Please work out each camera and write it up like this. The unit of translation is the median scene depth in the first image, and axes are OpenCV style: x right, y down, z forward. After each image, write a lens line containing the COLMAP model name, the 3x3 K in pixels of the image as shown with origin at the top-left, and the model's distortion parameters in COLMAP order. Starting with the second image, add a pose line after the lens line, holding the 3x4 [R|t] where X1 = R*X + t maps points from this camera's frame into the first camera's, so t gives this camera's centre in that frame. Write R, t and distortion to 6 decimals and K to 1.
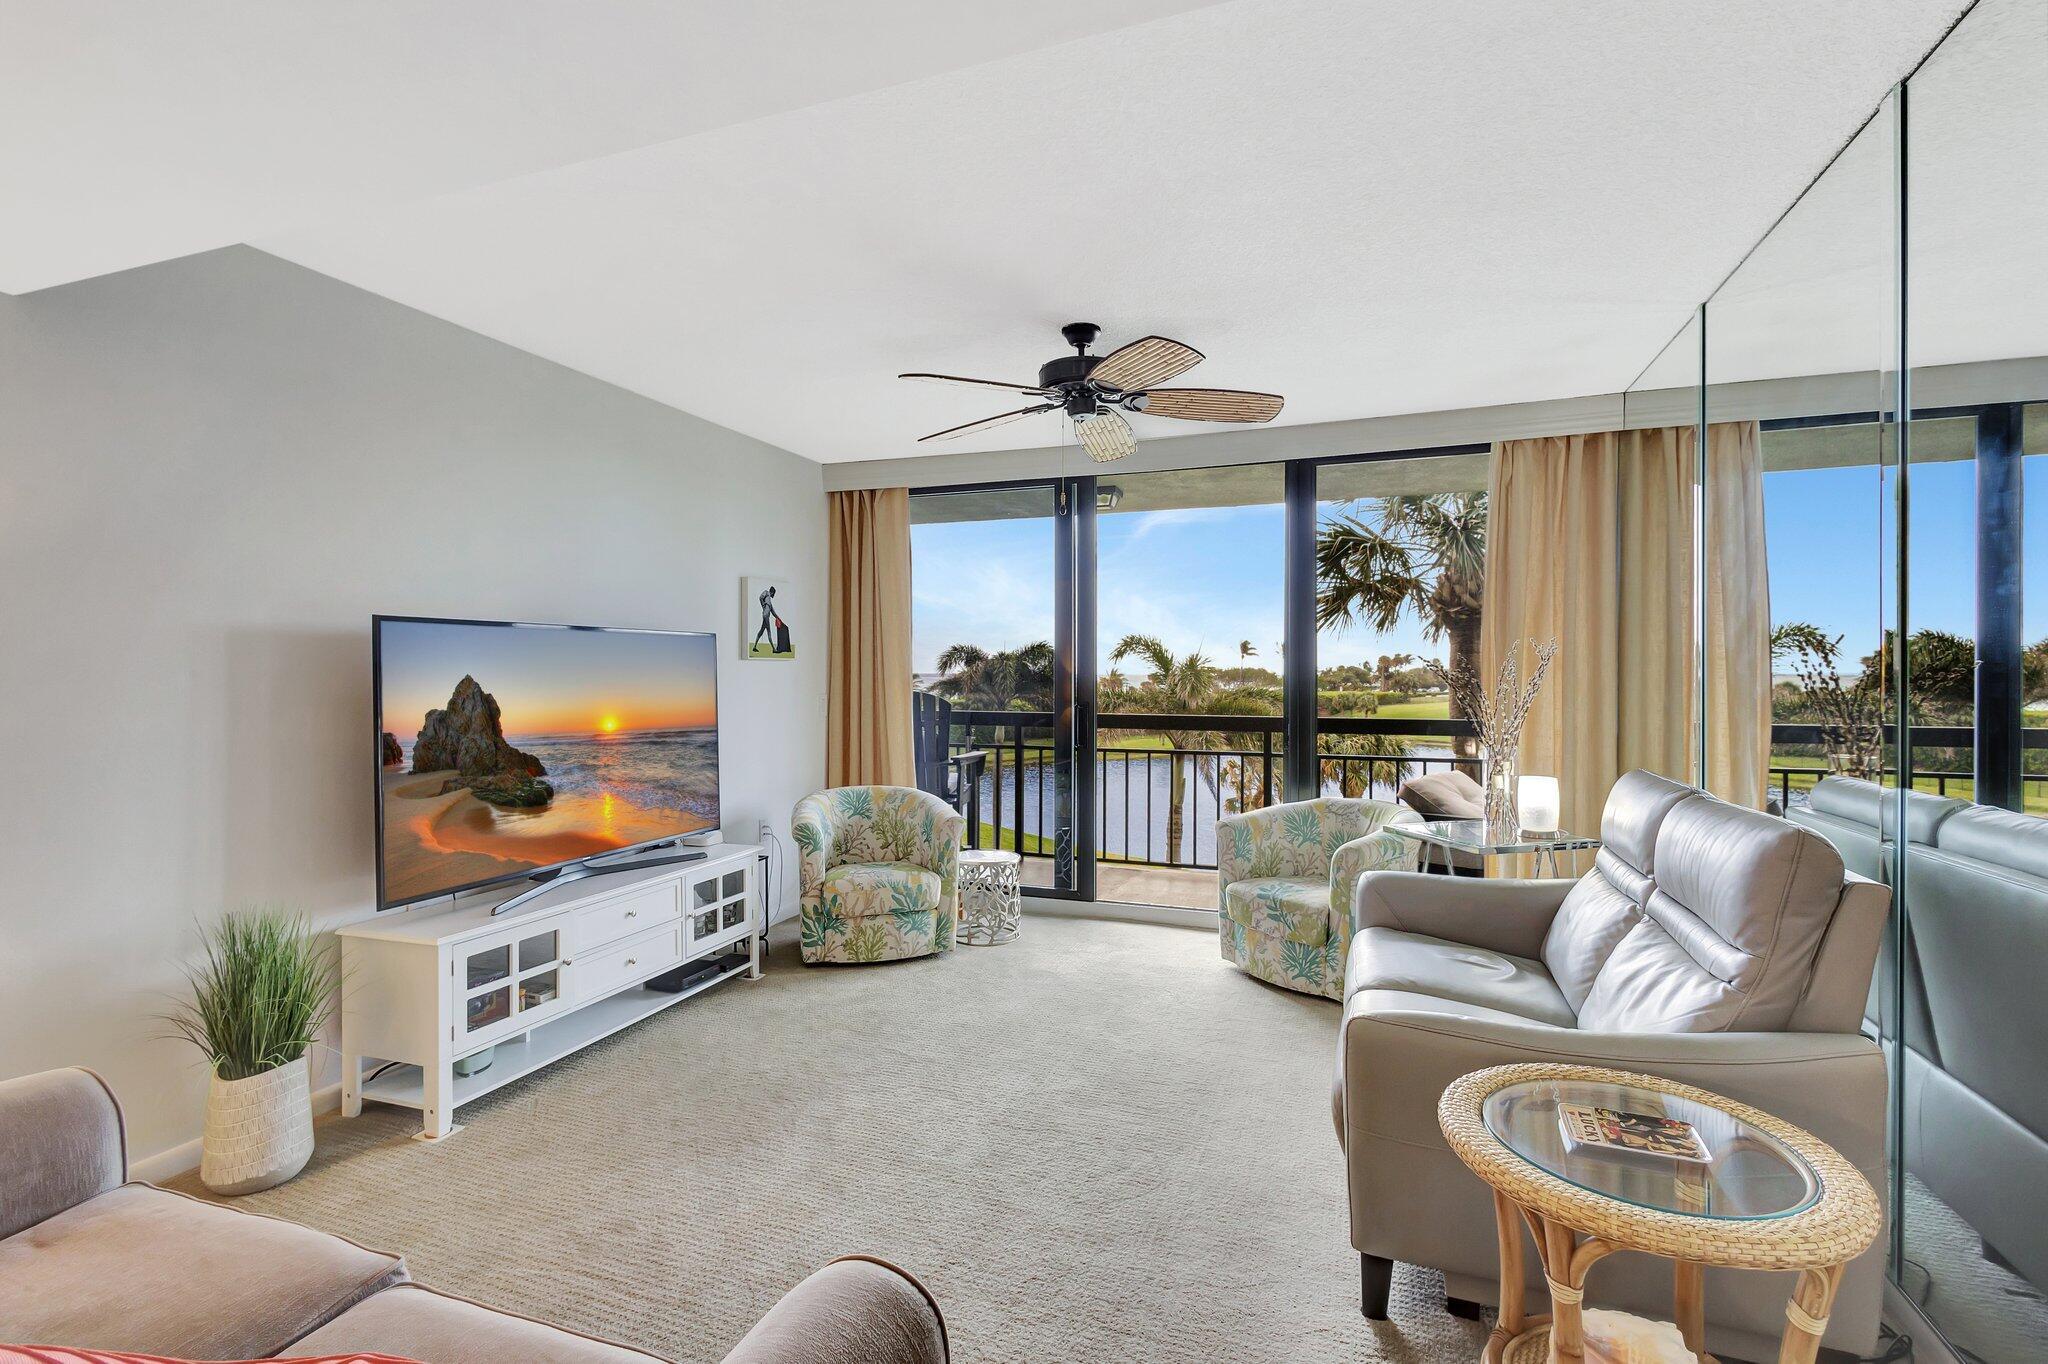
lens RADIAL K [[937.7, 0, 1019.5], [0, 937.7, 675.3], [0, 0, 1]] dist [-0.001271, -0.000484]
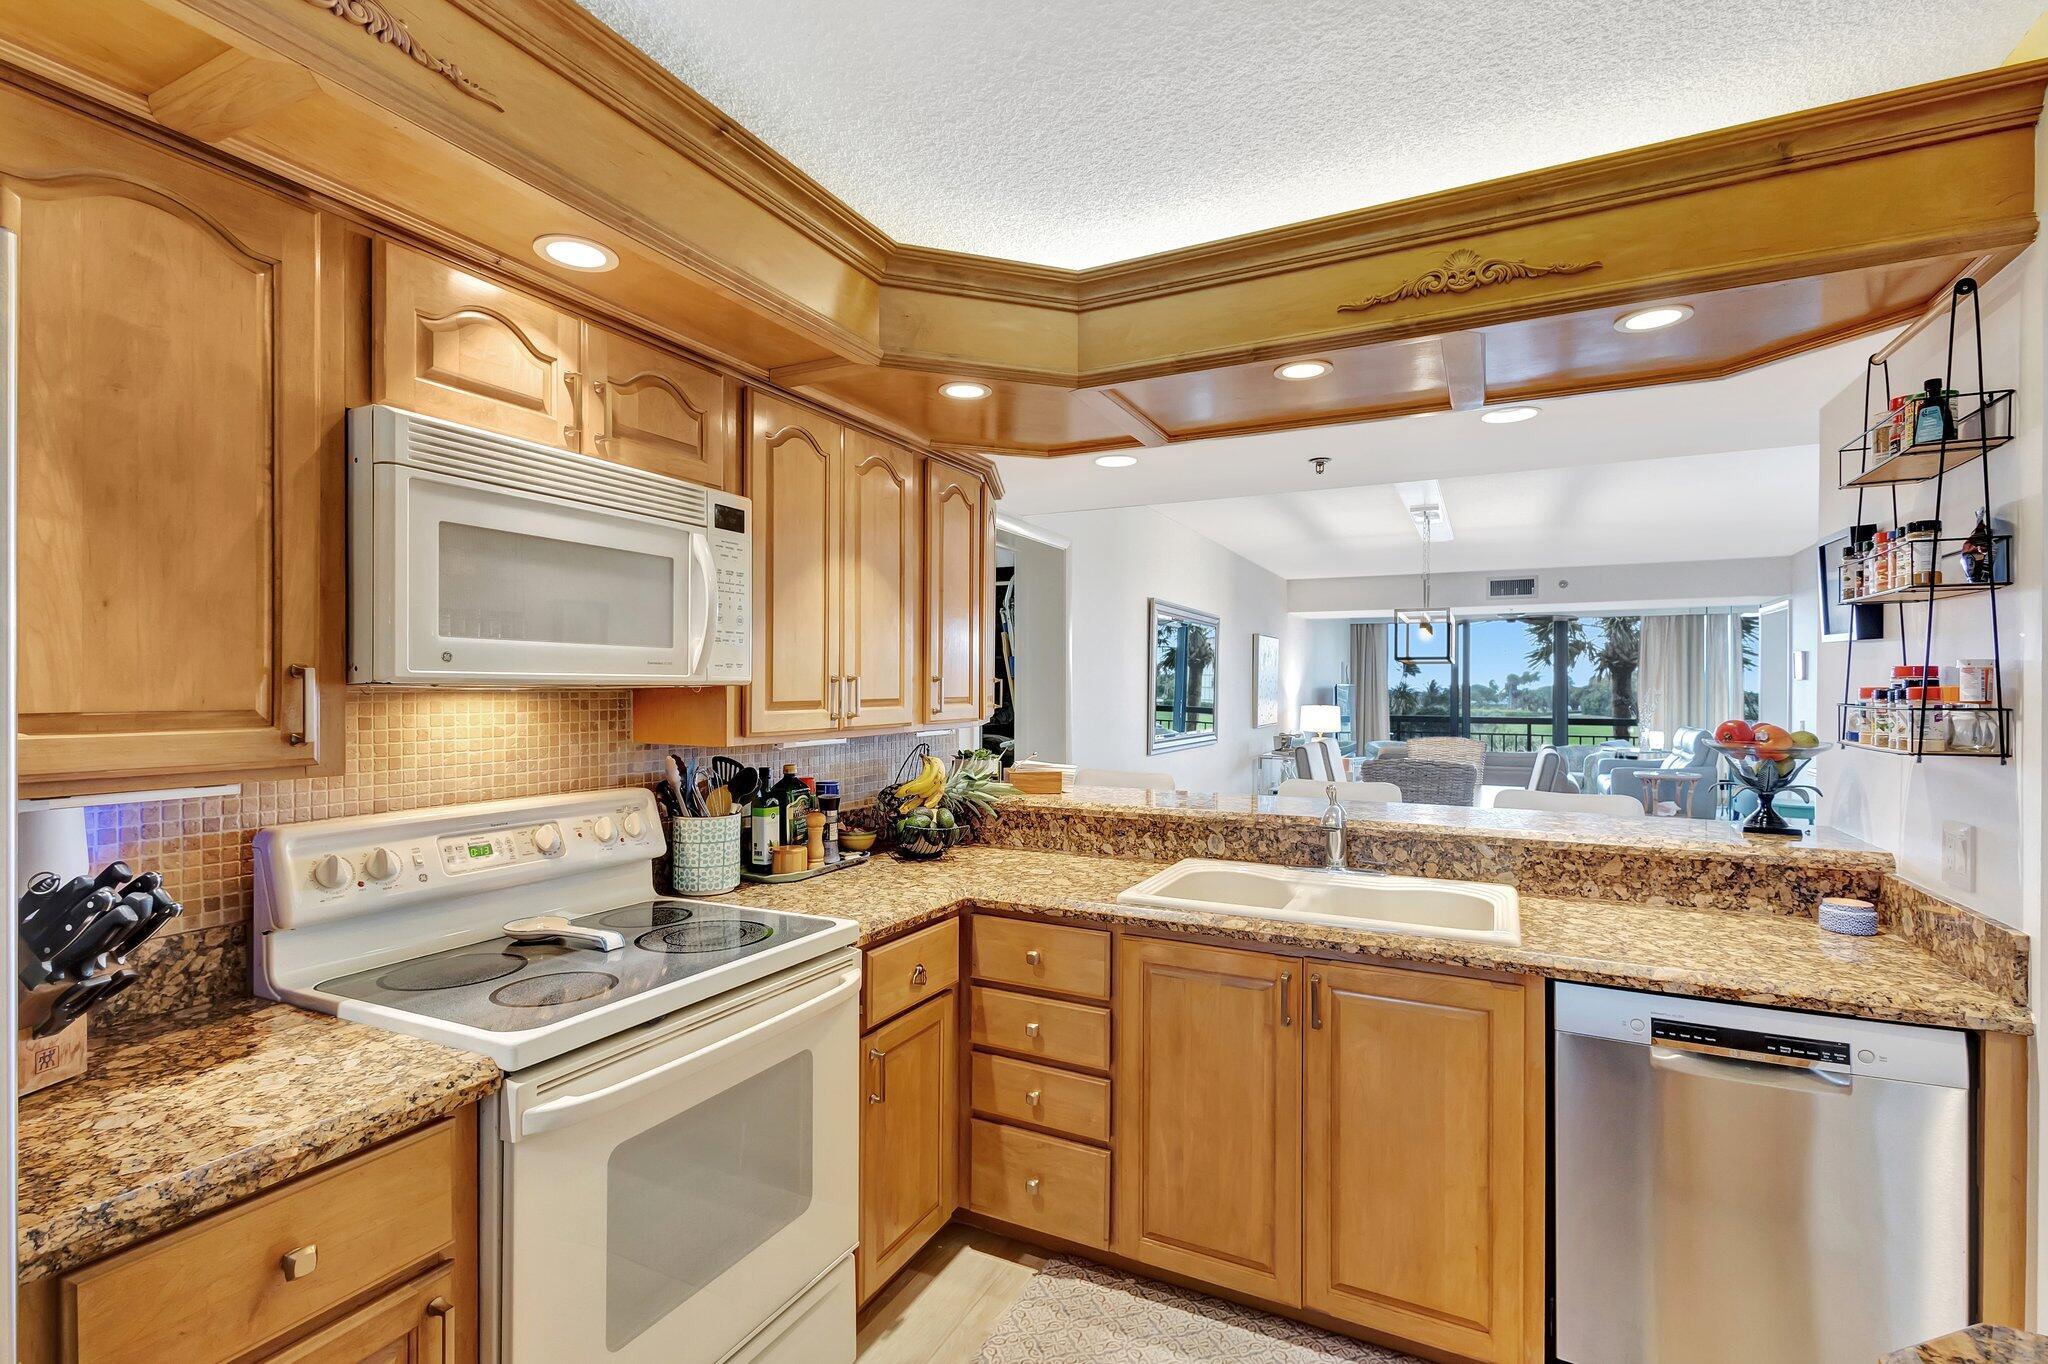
lens RADIAL K [[938.2, 0, 1012.3], [0, 938.2, 698.2], [0, 0, 1]] dist [-0.004252, -0.000654]
pose [[0.993491, 0.002382, -0.113884, -0.456609], [-0.001648, 0.999977, 0.006544, -0.008341], [0.113897, -0.006314, 0.993473, -0.874098]]
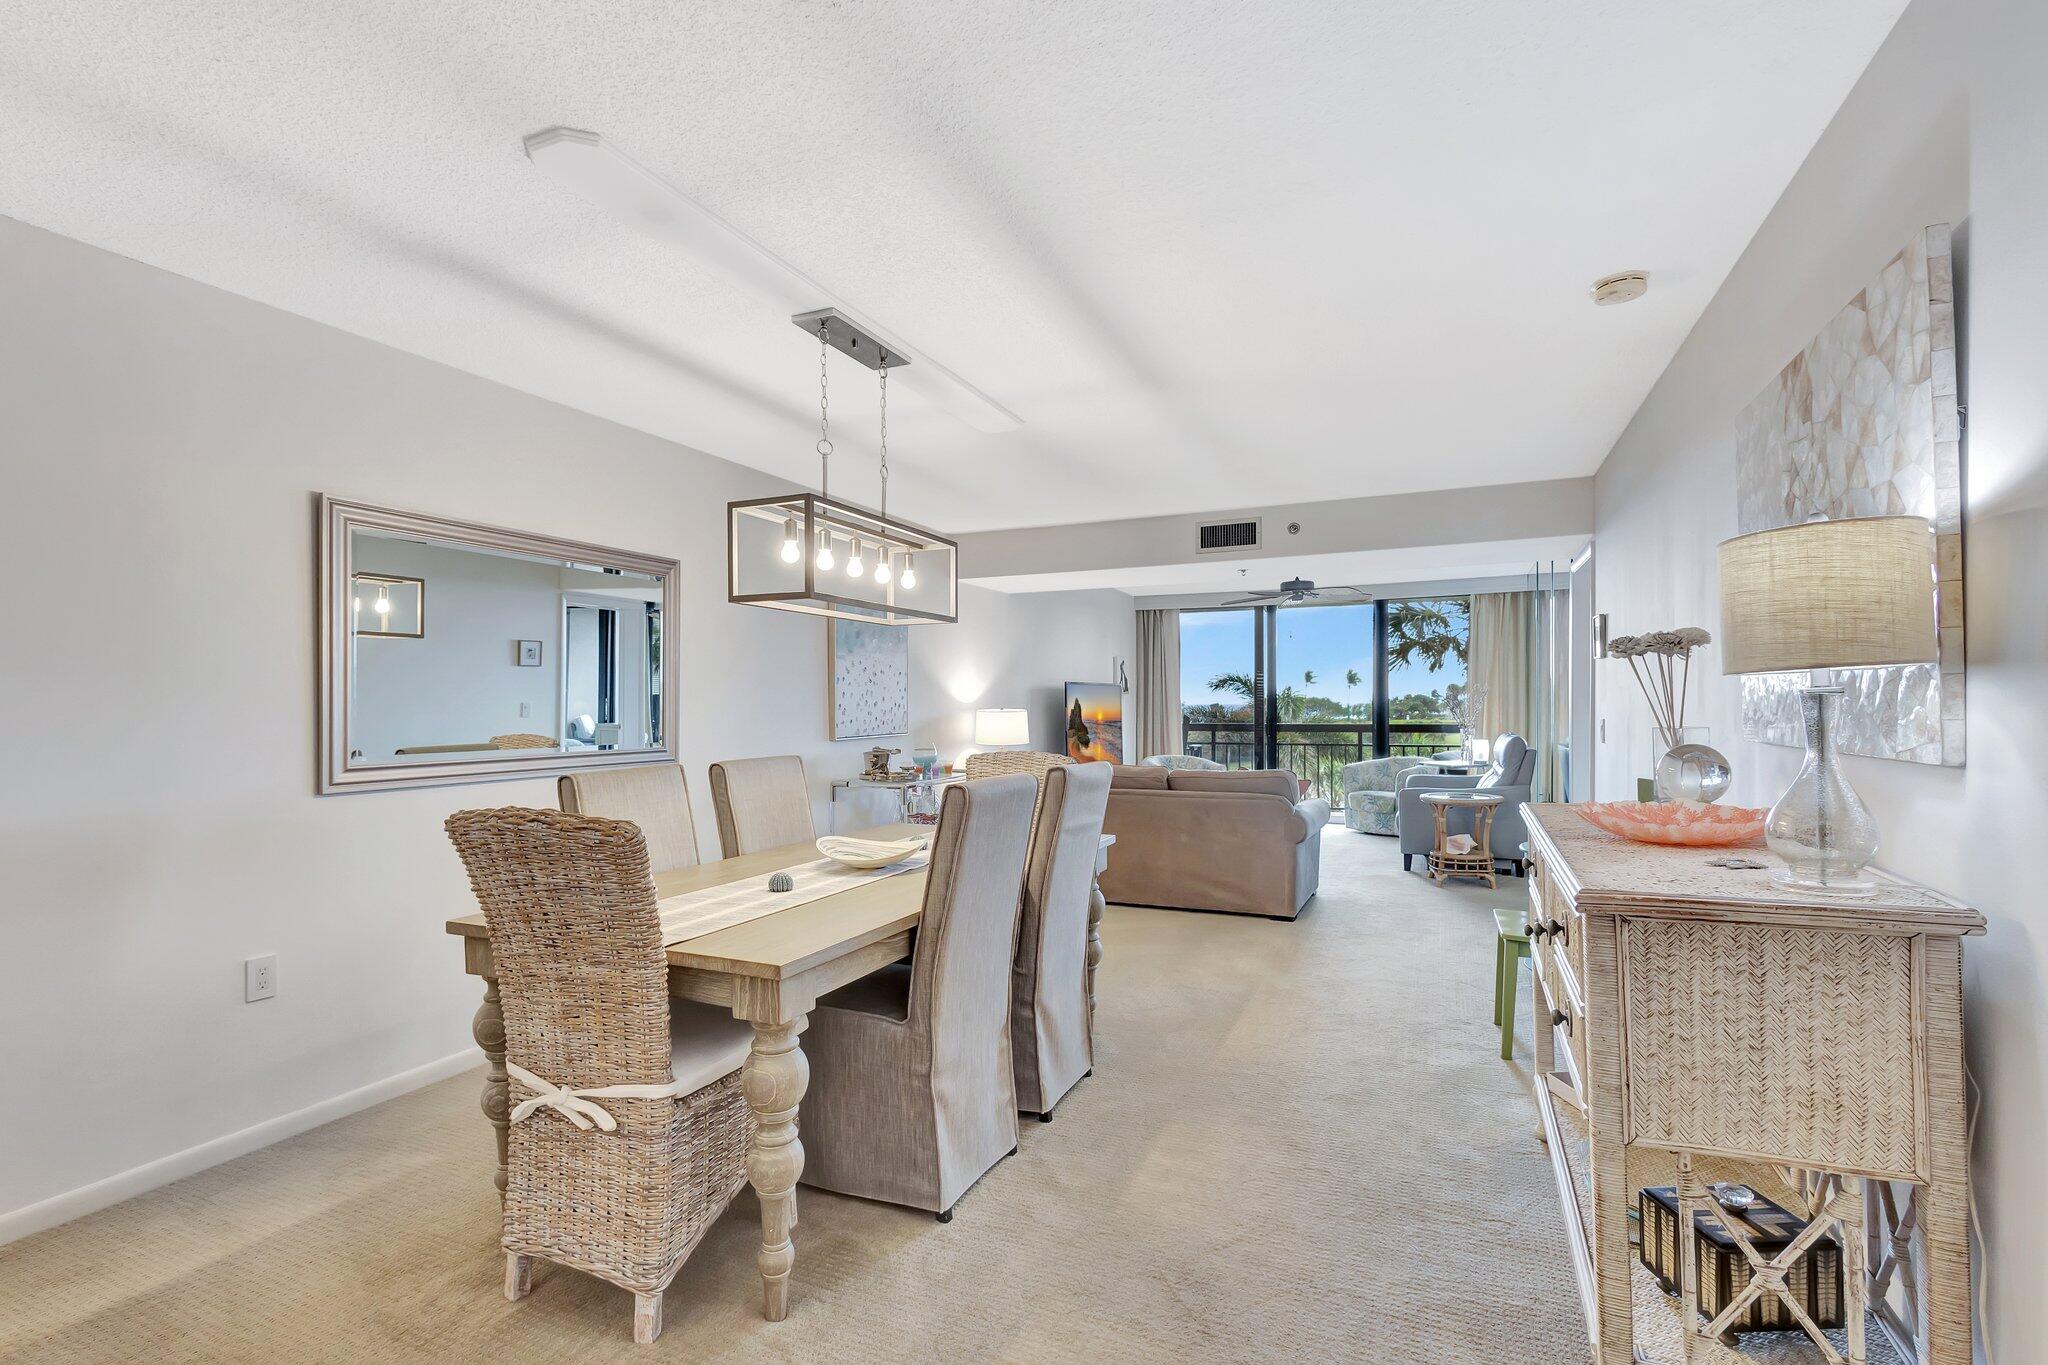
lens RADIAL K [[936.8, 0, 1021.5], [0, 936.8, 715.3], [0, 0, 1]] dist [0.002037, 0.000080]
pose [[0.998012, -0.006856, -0.062658, -0.184983], [0.007409, 0.999936, 0.008597, 0.004367], [0.062595, -0.009044, 0.997998, -0.567067]]
